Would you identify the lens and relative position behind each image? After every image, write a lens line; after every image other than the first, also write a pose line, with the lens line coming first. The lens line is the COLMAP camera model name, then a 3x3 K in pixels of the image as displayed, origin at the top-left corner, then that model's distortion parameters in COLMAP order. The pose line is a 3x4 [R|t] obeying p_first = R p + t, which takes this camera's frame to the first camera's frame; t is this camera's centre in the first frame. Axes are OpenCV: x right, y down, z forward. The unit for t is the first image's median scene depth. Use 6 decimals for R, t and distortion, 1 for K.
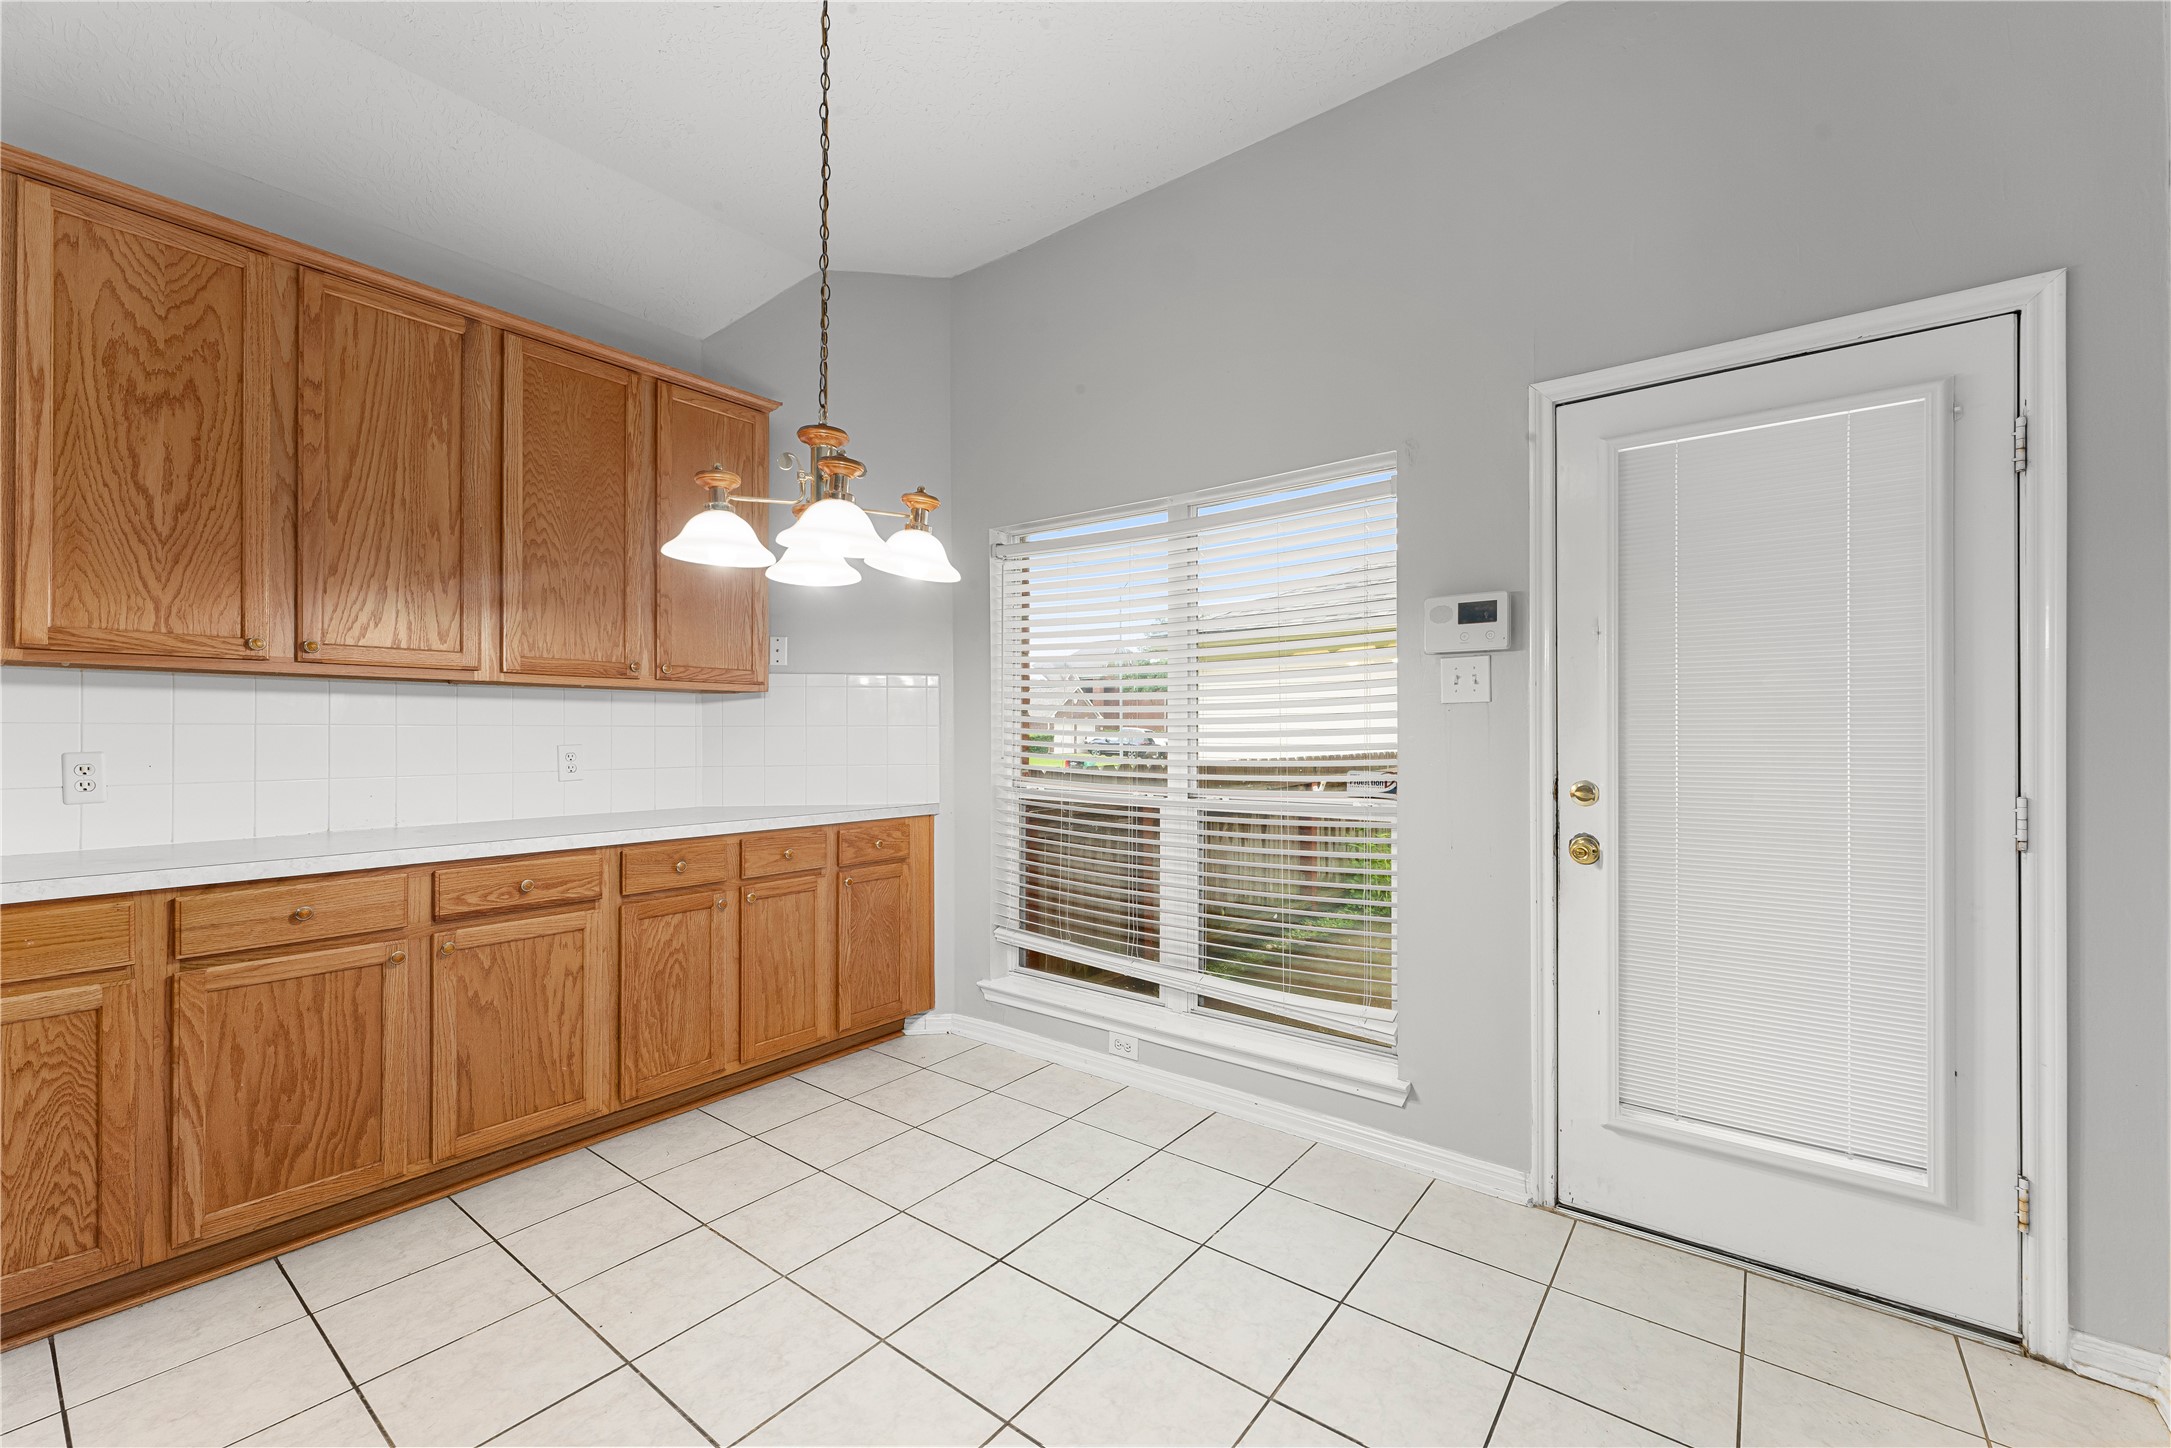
lens RADIAL K [[883.7, 0, 1087.1], [0, 883.7, 730.5], [0, 0, 1]] dist [0.002584, -0.000111]
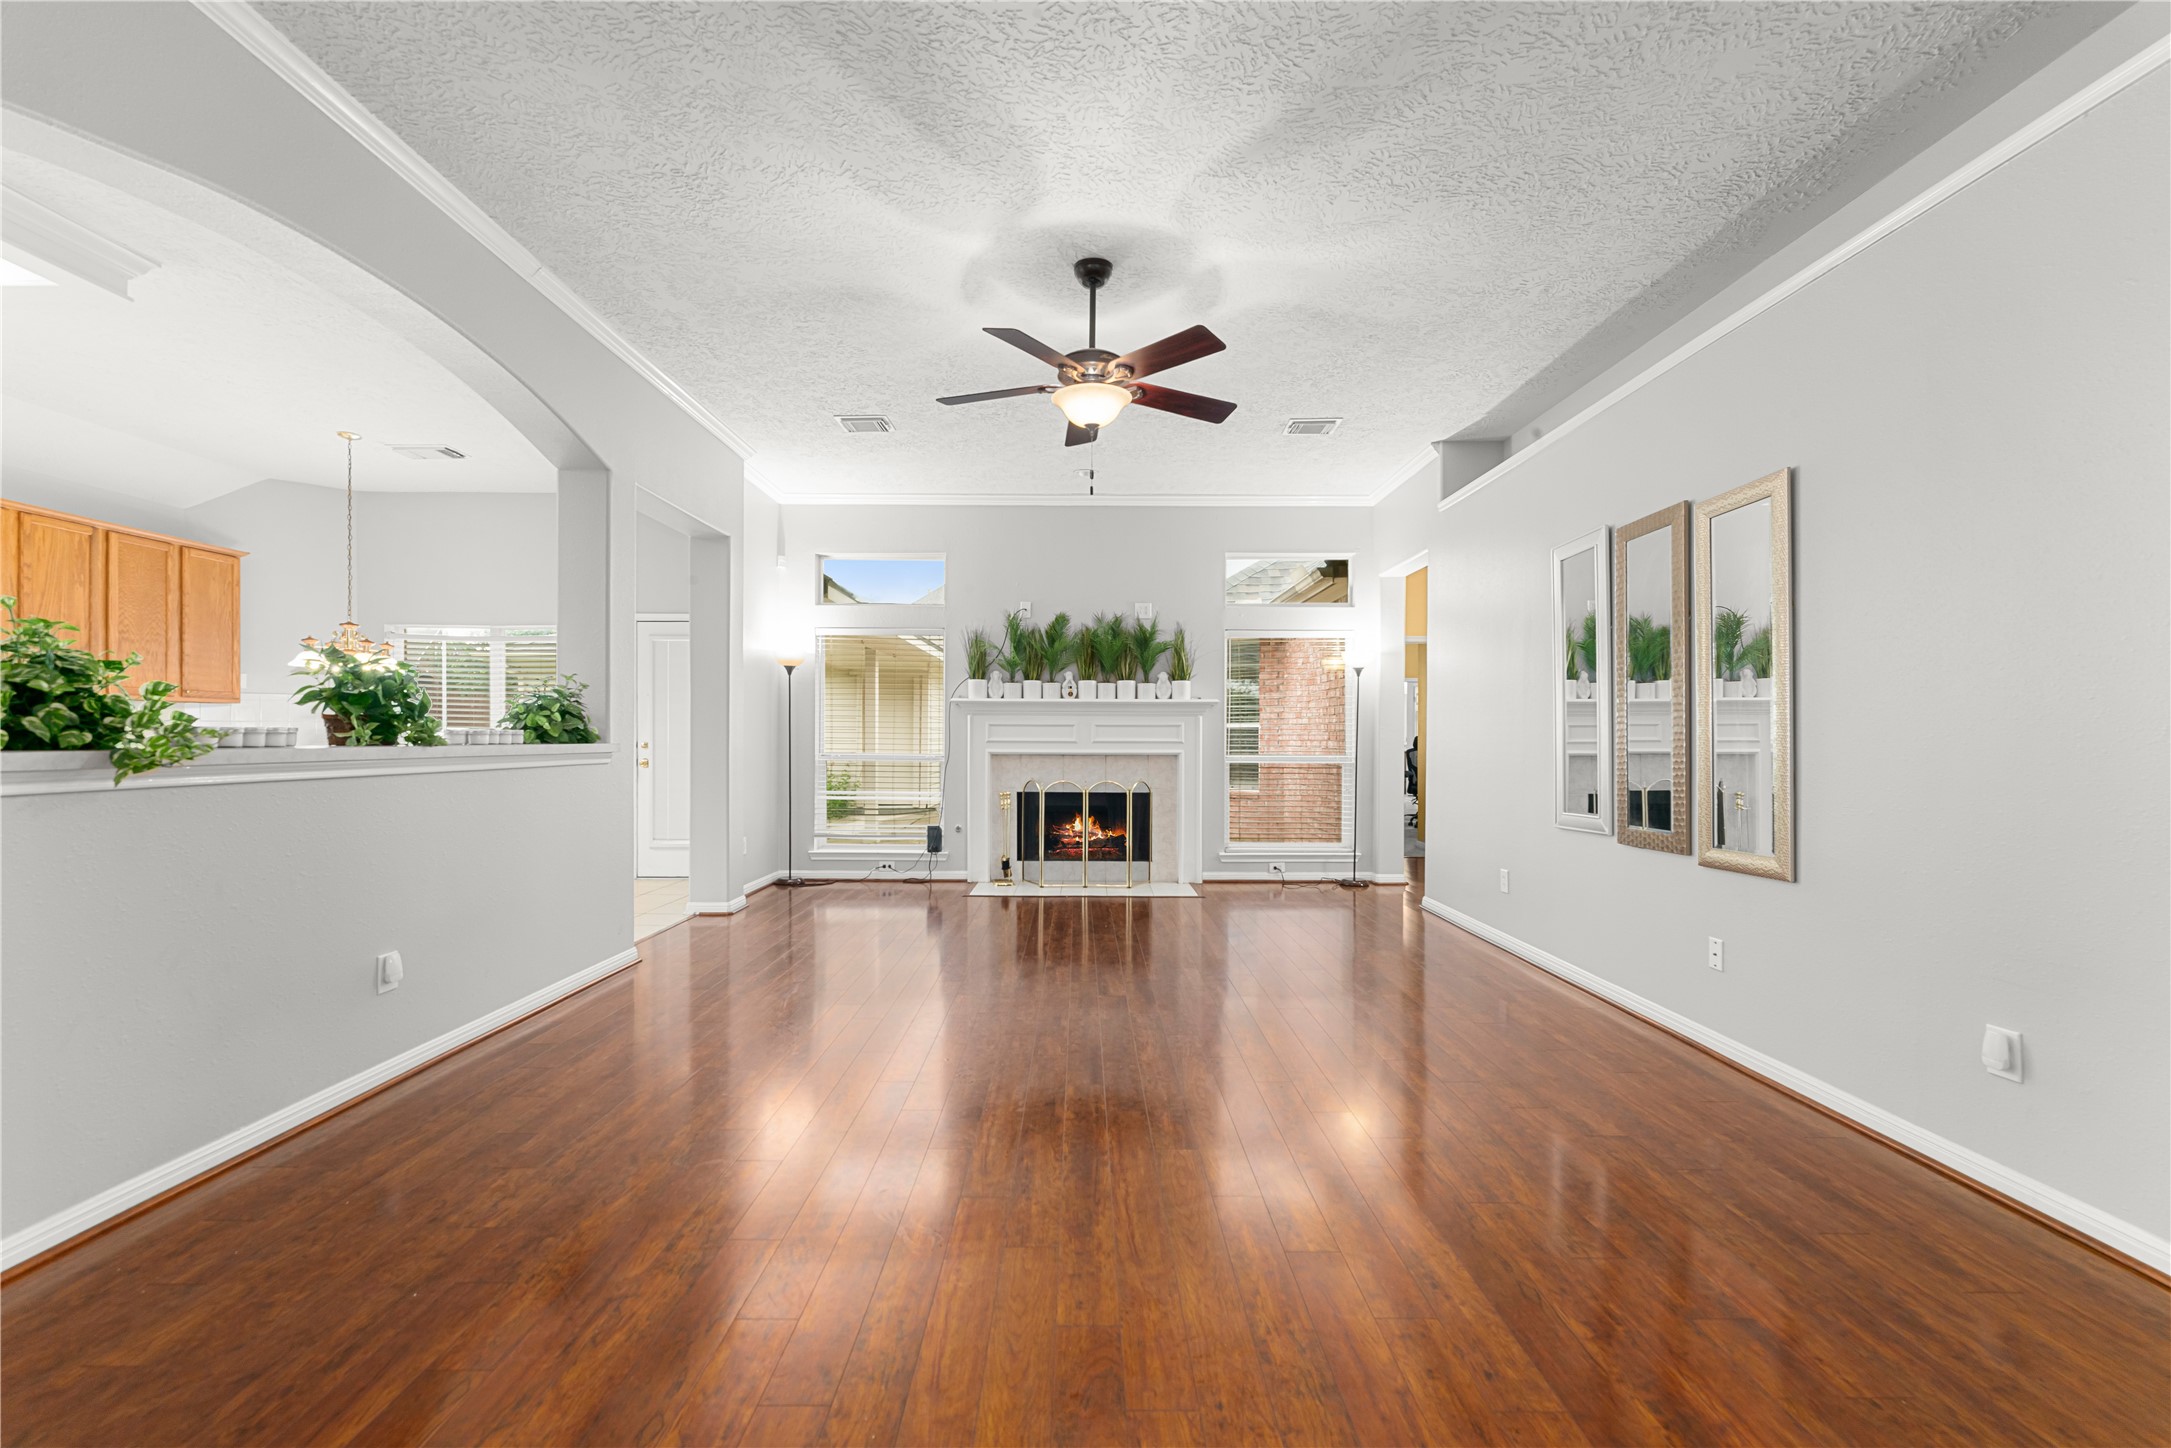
lens RADIAL K [[890.2, 0, 1086.0], [0, 890.2, 743.0], [0, 0, 1]] dist [0.000087, -0.000354]
pose [[0.786870, -0.001680, 0.617117, -0.178429], [-0.005074, 0.999945, 0.009192, 0.024965], [-0.617098, -0.010364, 0.786818, -2.693082]]
